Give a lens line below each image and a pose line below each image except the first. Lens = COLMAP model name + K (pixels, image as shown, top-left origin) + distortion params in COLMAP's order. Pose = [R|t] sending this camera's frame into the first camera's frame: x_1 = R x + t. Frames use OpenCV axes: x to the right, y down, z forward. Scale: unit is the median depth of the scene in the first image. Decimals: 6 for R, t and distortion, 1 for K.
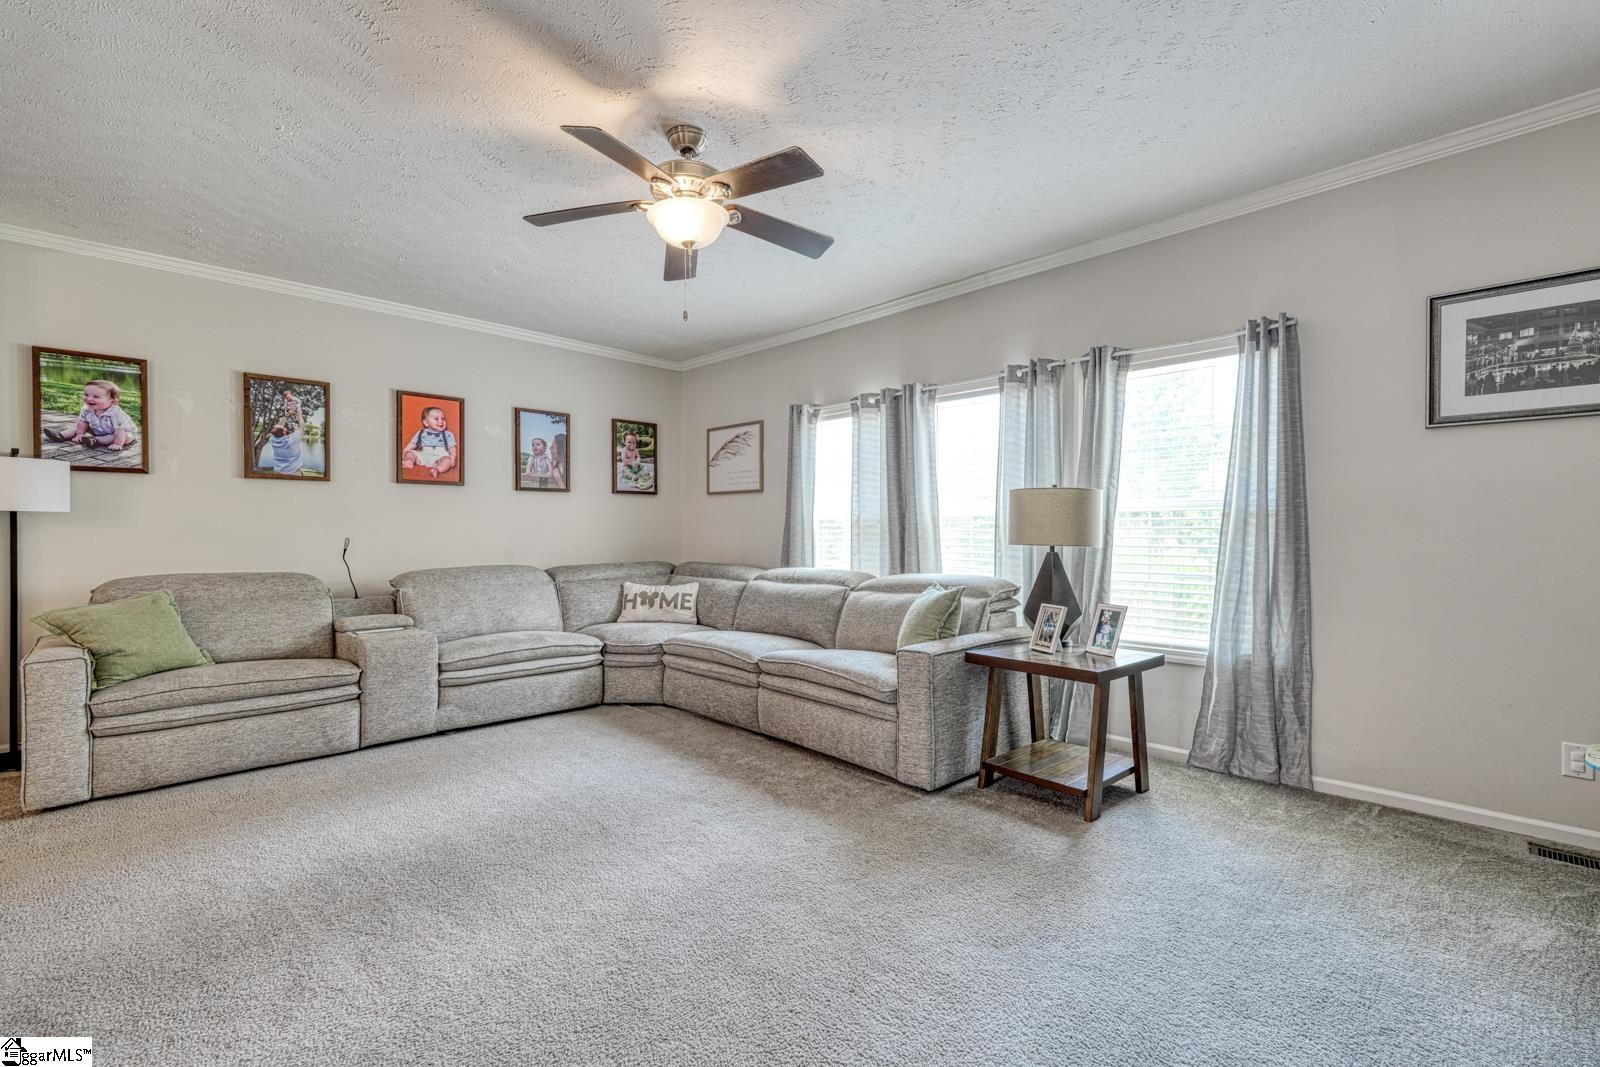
lens RADIAL K [[701.3, 0, 804.0], [0, 701.3, 537.7], [0, 0, 1]] dist [0.001526, 0.000085]
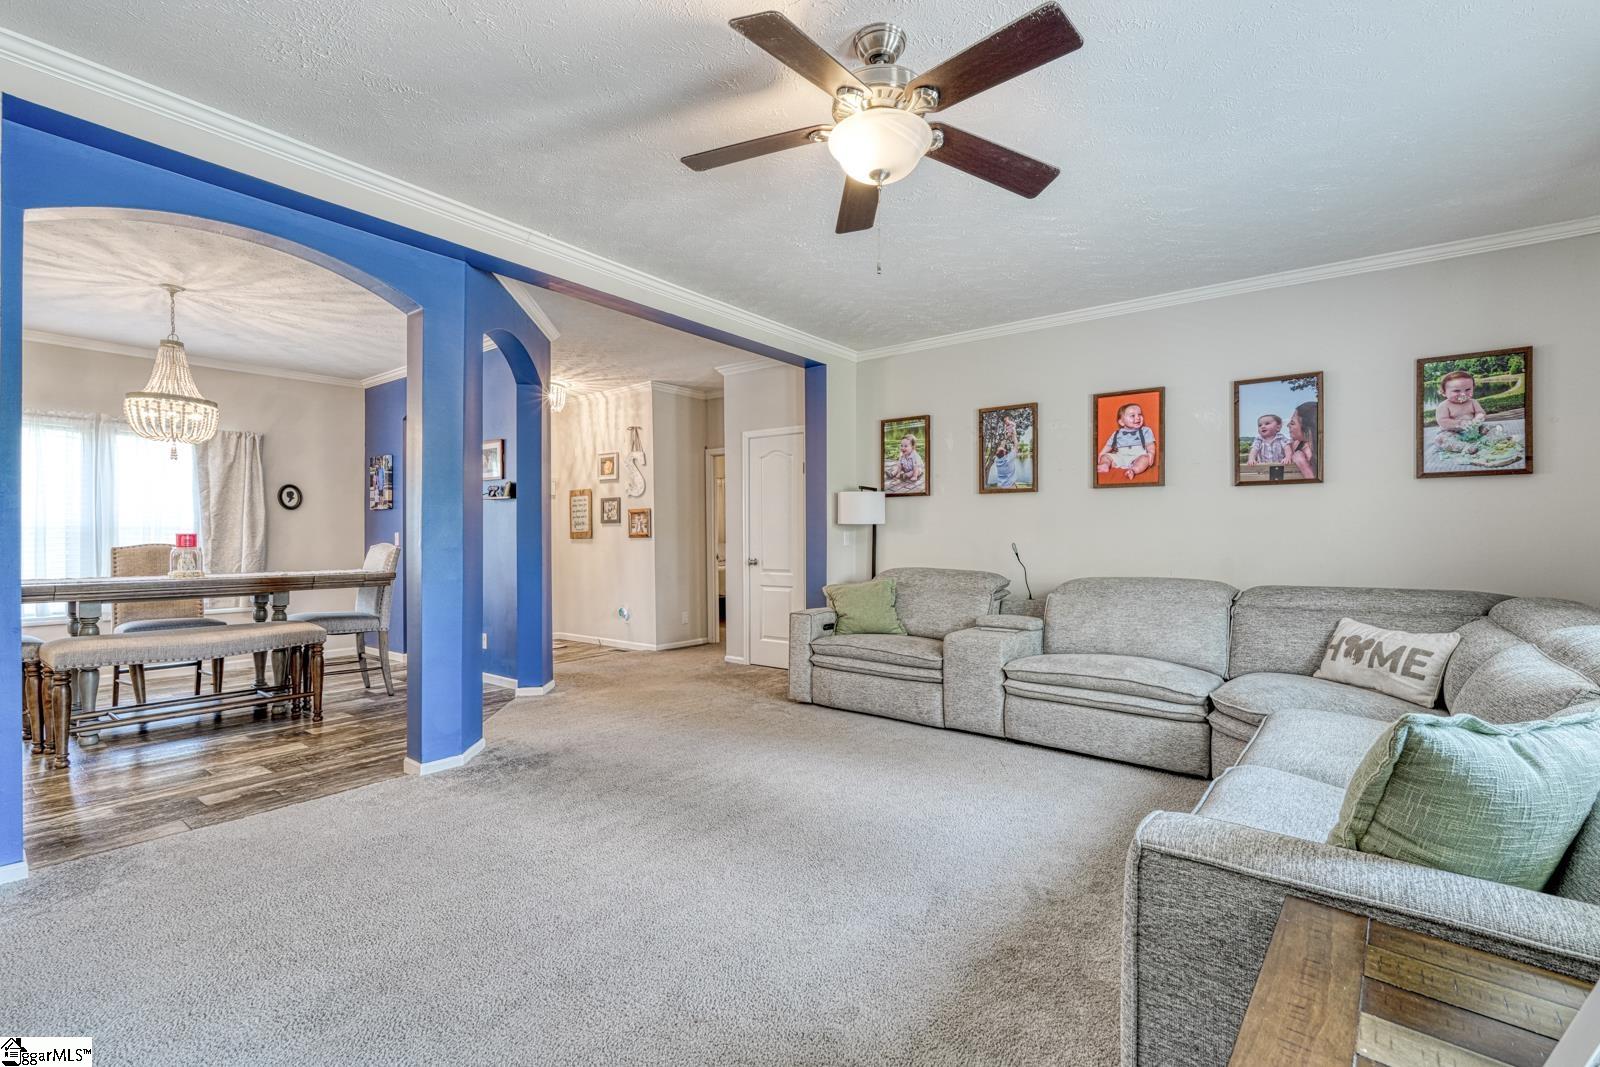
lens RADIAL K [[701.3, 0, 804.0], [0, 701.3, 537.7], [0, 0, 1]] dist [0.001526, 0.000085]
pose [[0.133546, 0.003724, -0.991036, 0.383201], [-0.012950, 0.999914, 0.002013, -0.005926], [0.990958, 0.012565, 0.133582, 0.513945]]
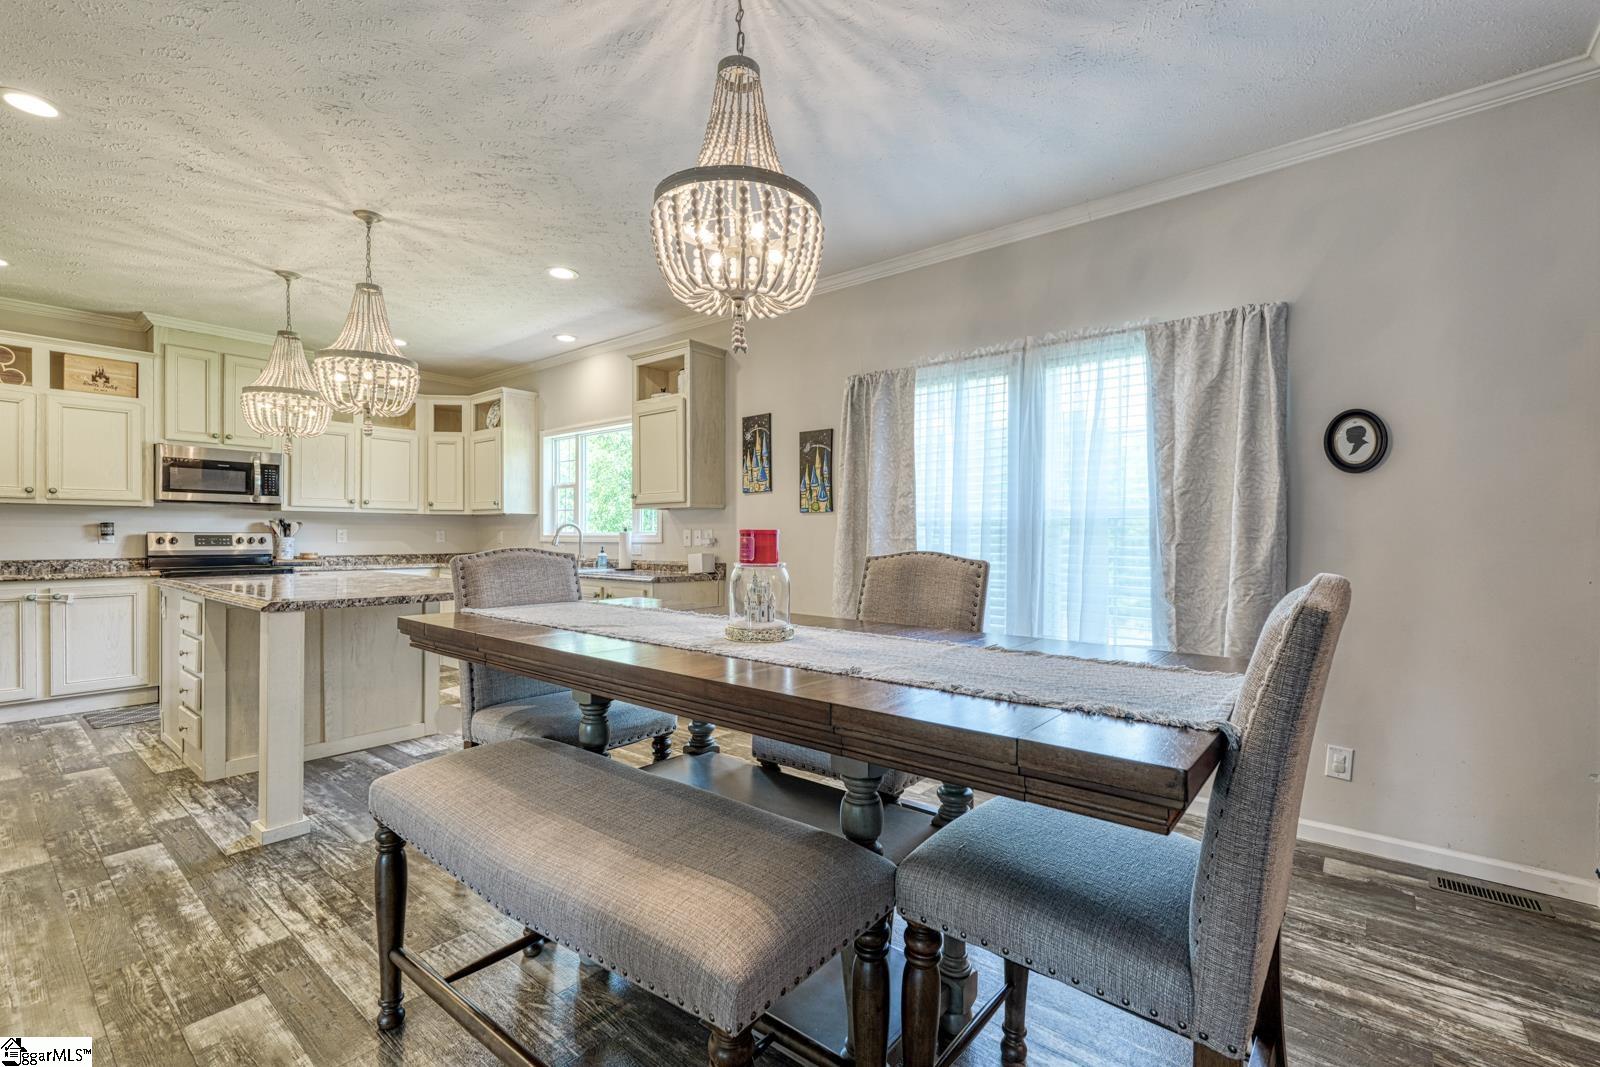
lens RADIAL K [[699.8, 0, 803.9], [0, 699.8, 537.2], [0, 0, 1]] dist [0.001253, 0.000208]
pose [[-0.994286, -0.000395, -0.106750, -0.718388], [-0.002273, 0.999845, 0.017467, -0.002122], [0.106726, 0.017610, -0.994132, 0.171920]]
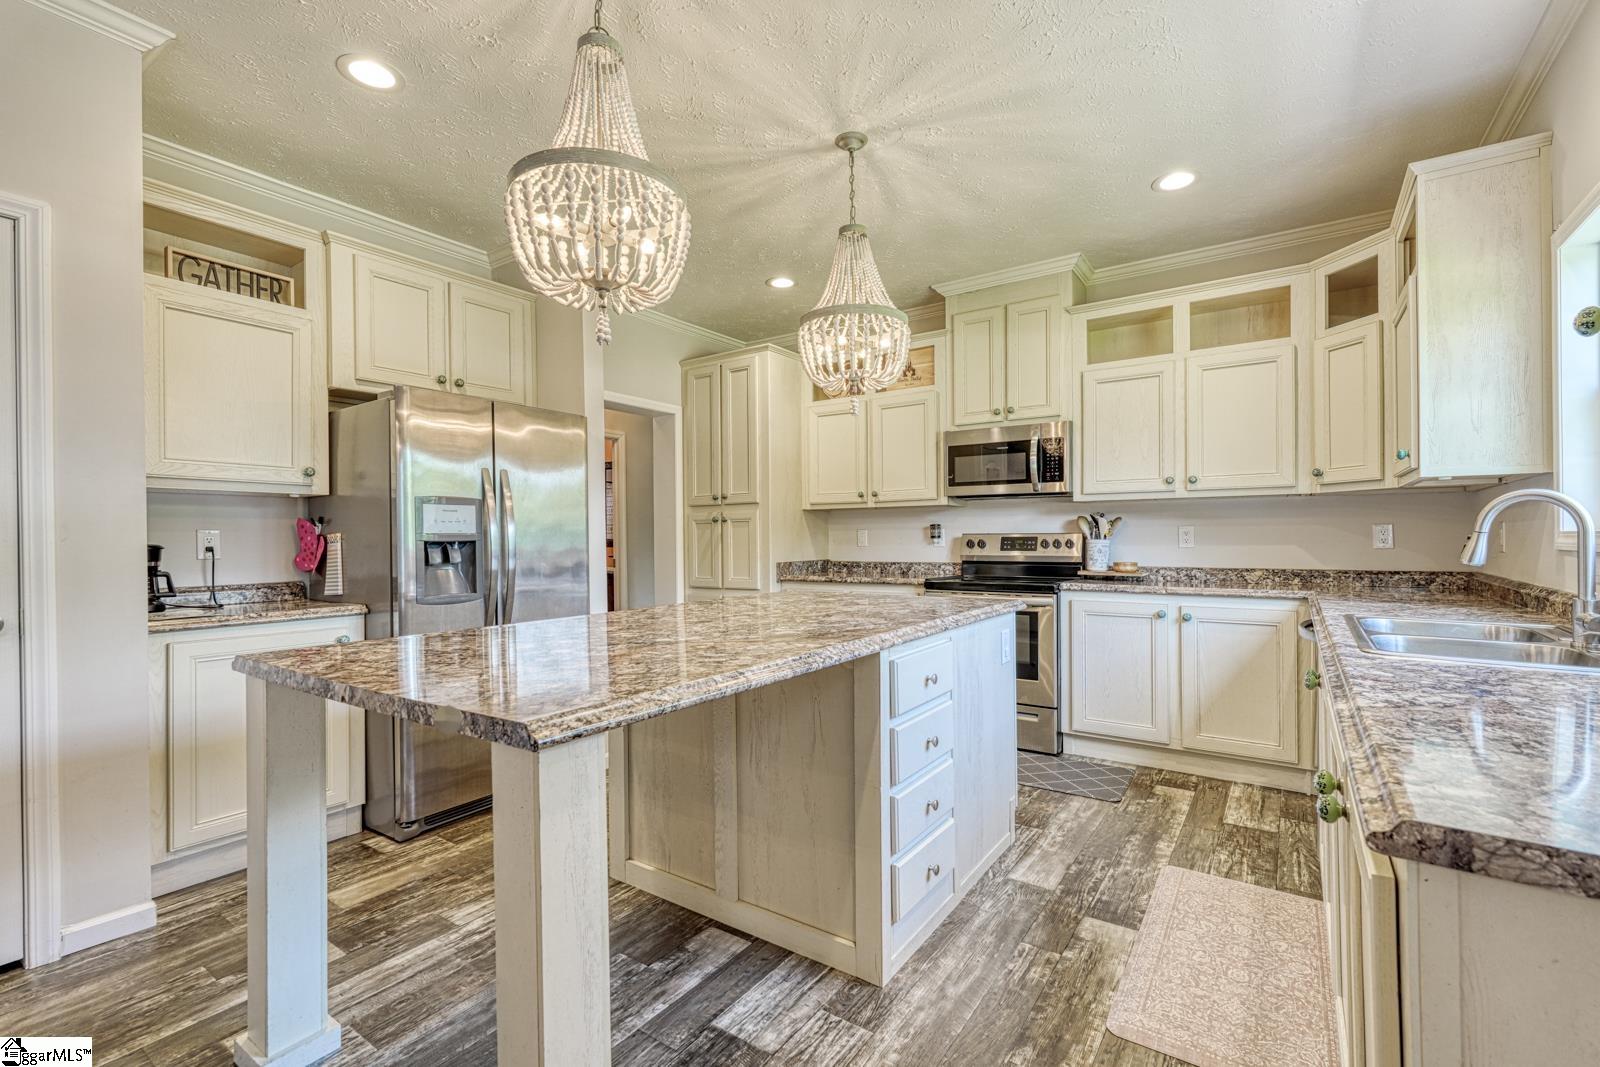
lens RADIAL K [[701.3, 0, 804.0], [0, 701.3, 537.7], [0, 0, 1]] dist [0.001526, 0.000085]
pose [[-0.185163, 0.004180, 0.982699, -0.729801], [0.022621, 0.999744, 0.000010, 0.012440], [-0.982447, 0.022231, -0.185210, -0.692574]]
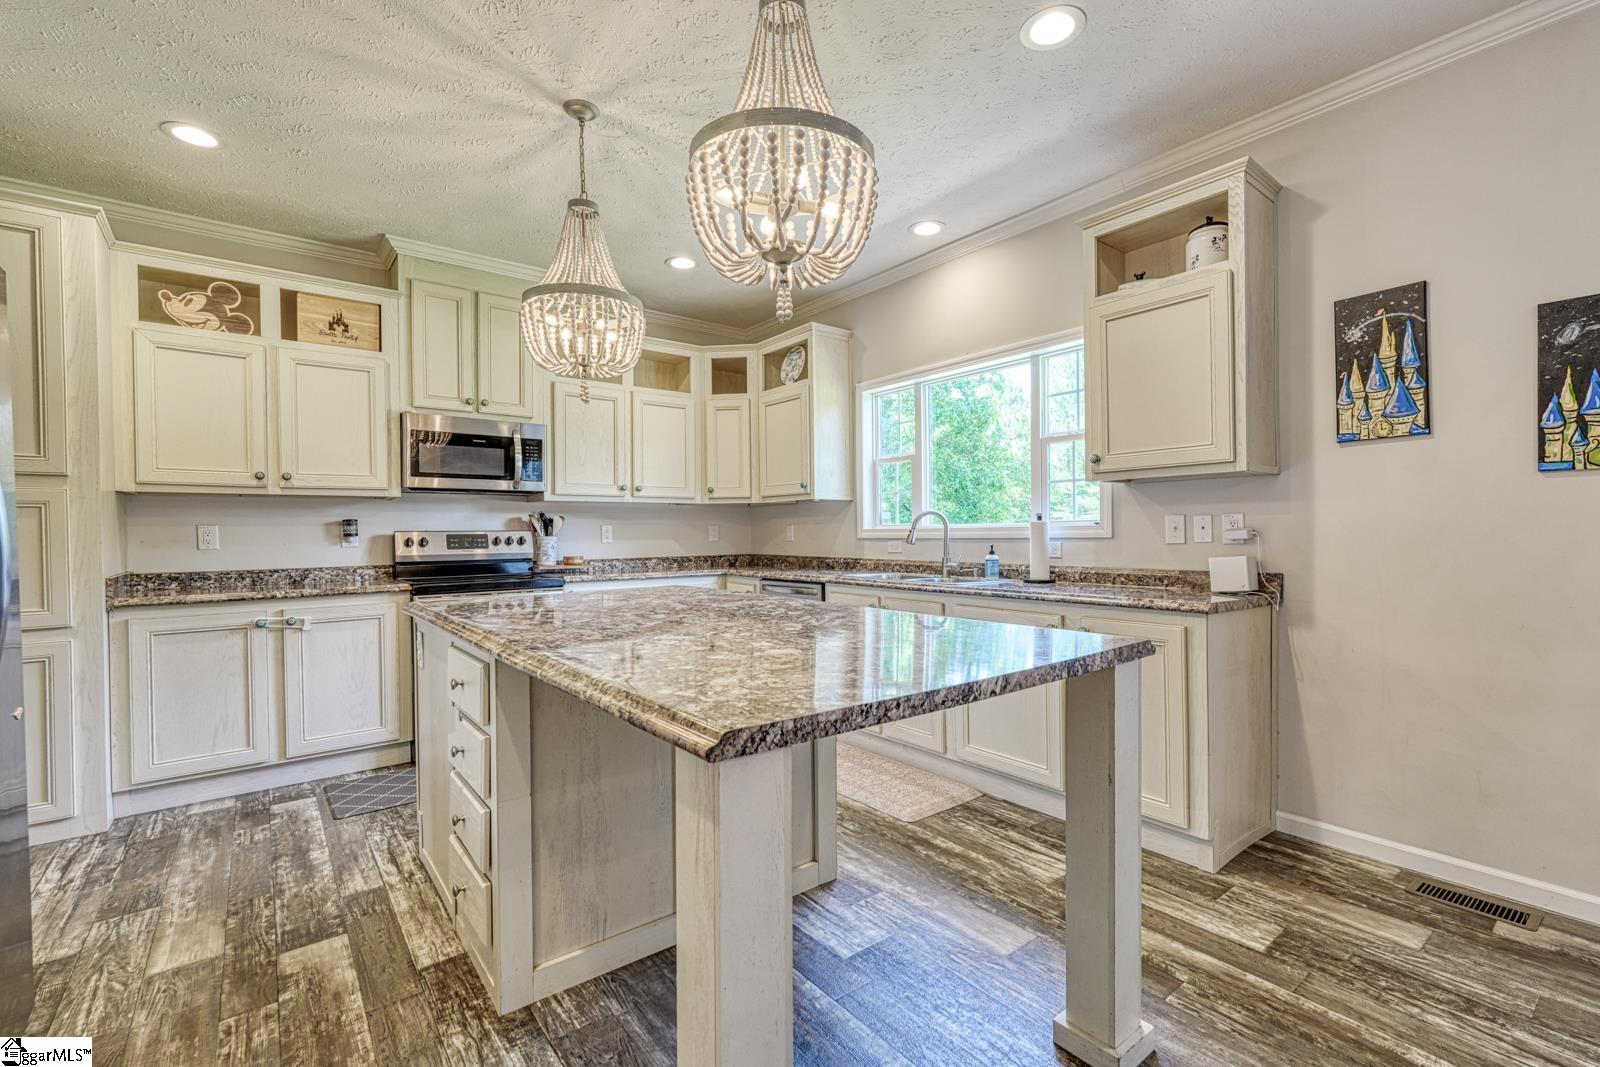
lens RADIAL K [[701.3, 0, 804.0], [0, 701.3, 537.7], [0, 0, 1]] dist [0.001526, 0.000085]
pose [[-0.993271, 0.011650, 0.115223, -0.371864], [0.014474, 0.999614, 0.023702, 0.006690], [-0.114902, 0.025211, -0.993057, -0.283444]]
